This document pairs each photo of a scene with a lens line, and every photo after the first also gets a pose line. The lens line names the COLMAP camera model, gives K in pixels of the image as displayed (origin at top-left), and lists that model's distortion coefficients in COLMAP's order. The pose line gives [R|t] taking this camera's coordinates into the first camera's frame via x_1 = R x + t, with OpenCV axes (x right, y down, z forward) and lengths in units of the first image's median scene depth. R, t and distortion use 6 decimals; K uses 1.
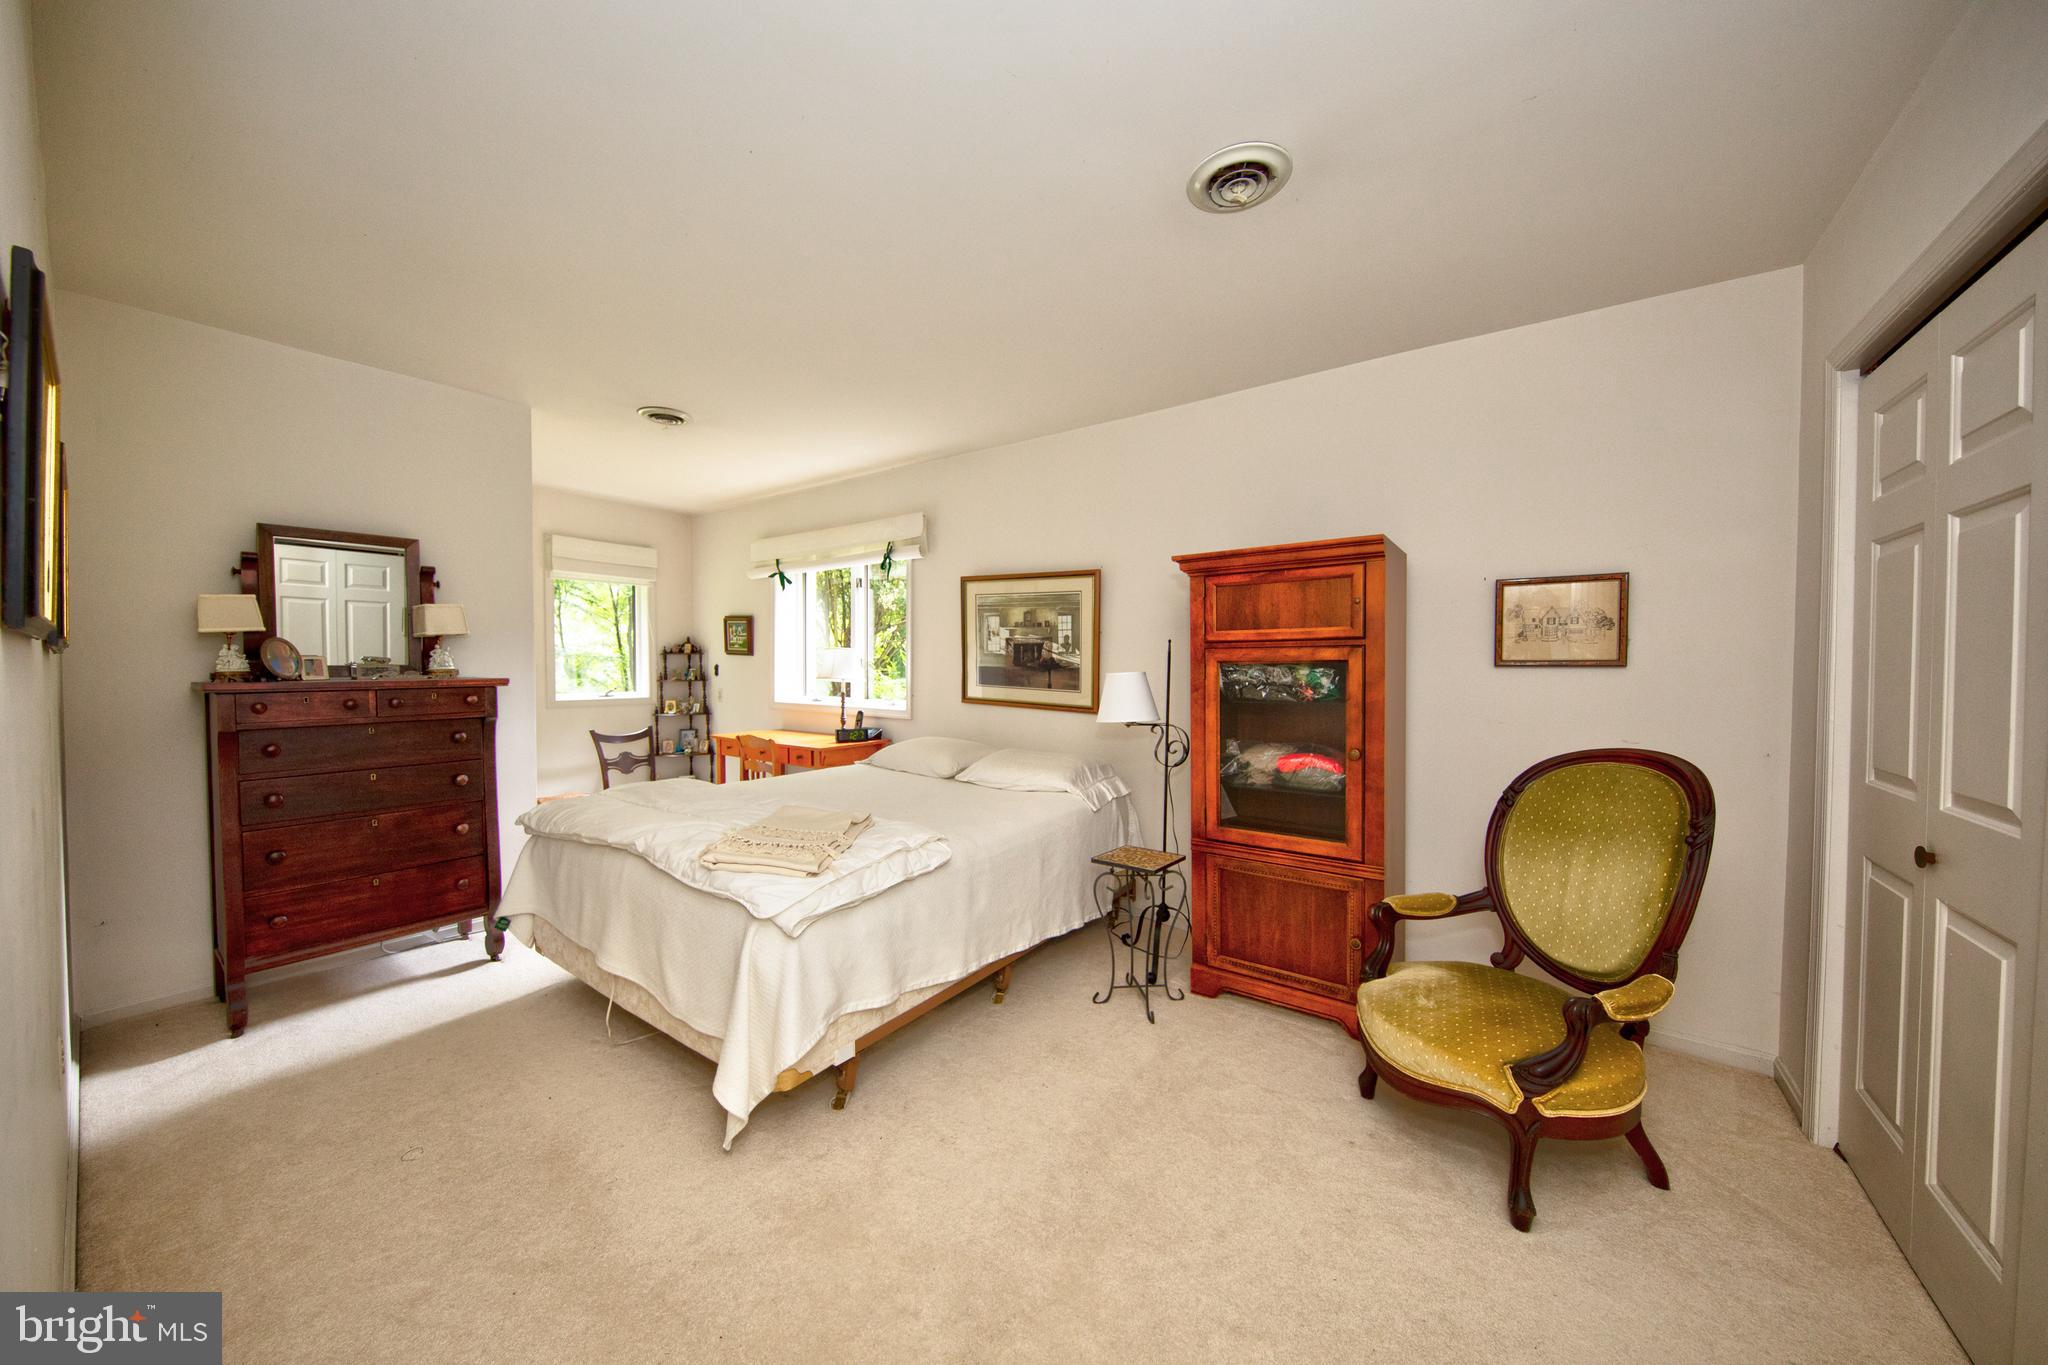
lens RADIAL K [[692.3, 0, 1022.6], [0, 692.3, 677.9], [0, 0, 1]] dist [0.000406, -0.000781]
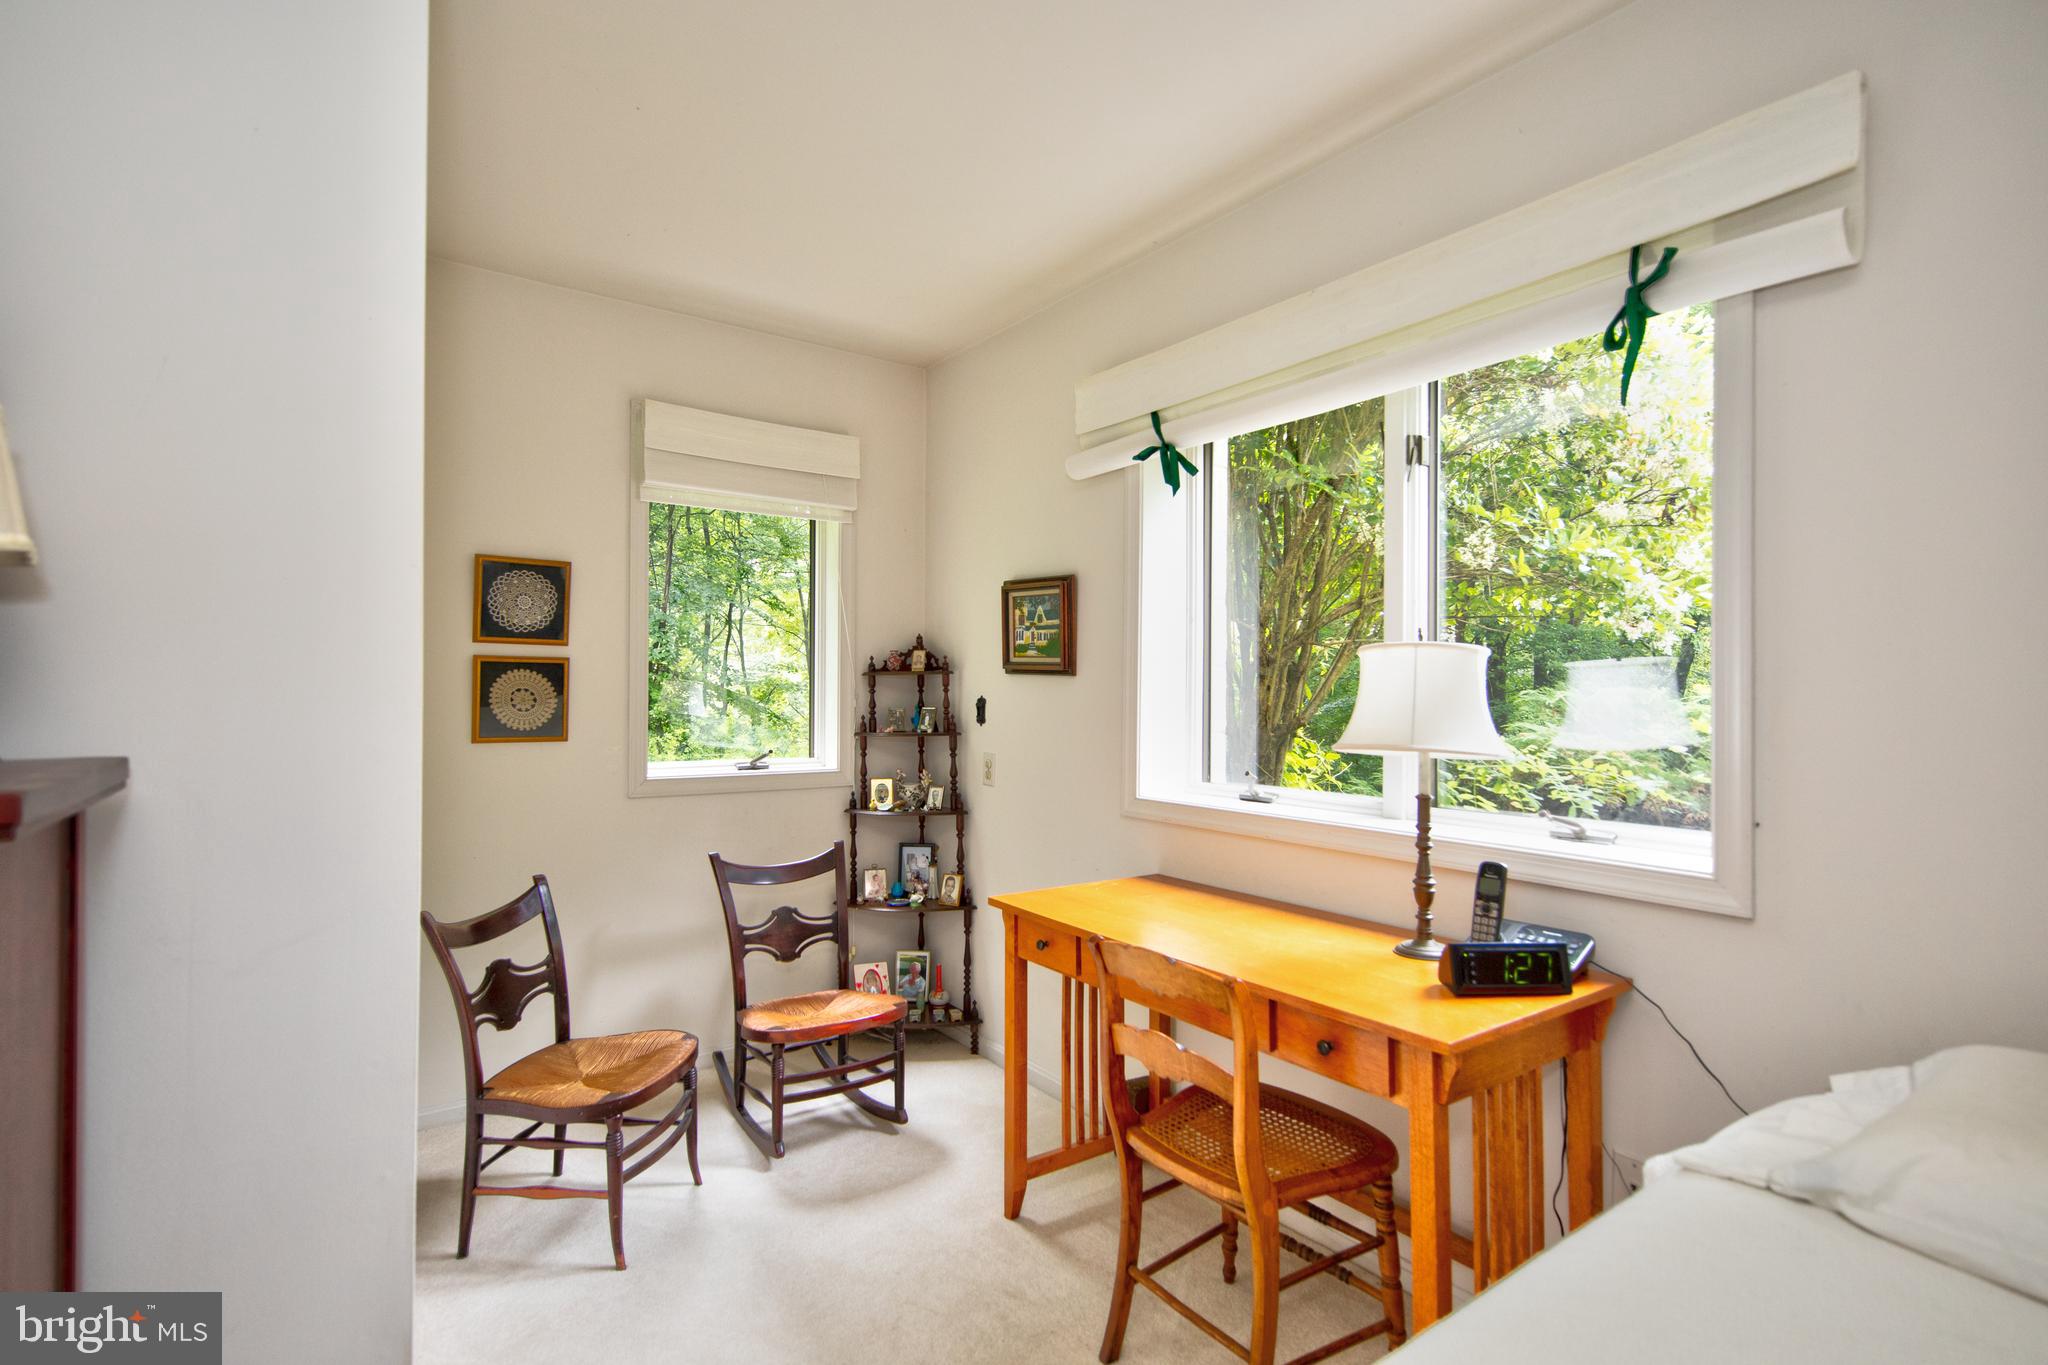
lens RADIAL K [[957.4, 0, 1022.8], [0, 957.4, 687.3], [0, 0, 1]] dist [0.015103, 0.000102]
pose [[0.951517, -0.000123, -0.307597, -0.244116], [-0.009483, 0.999513, -0.029734, -0.008979], [0.307451, 0.031210, 0.951052, 0.462018]]
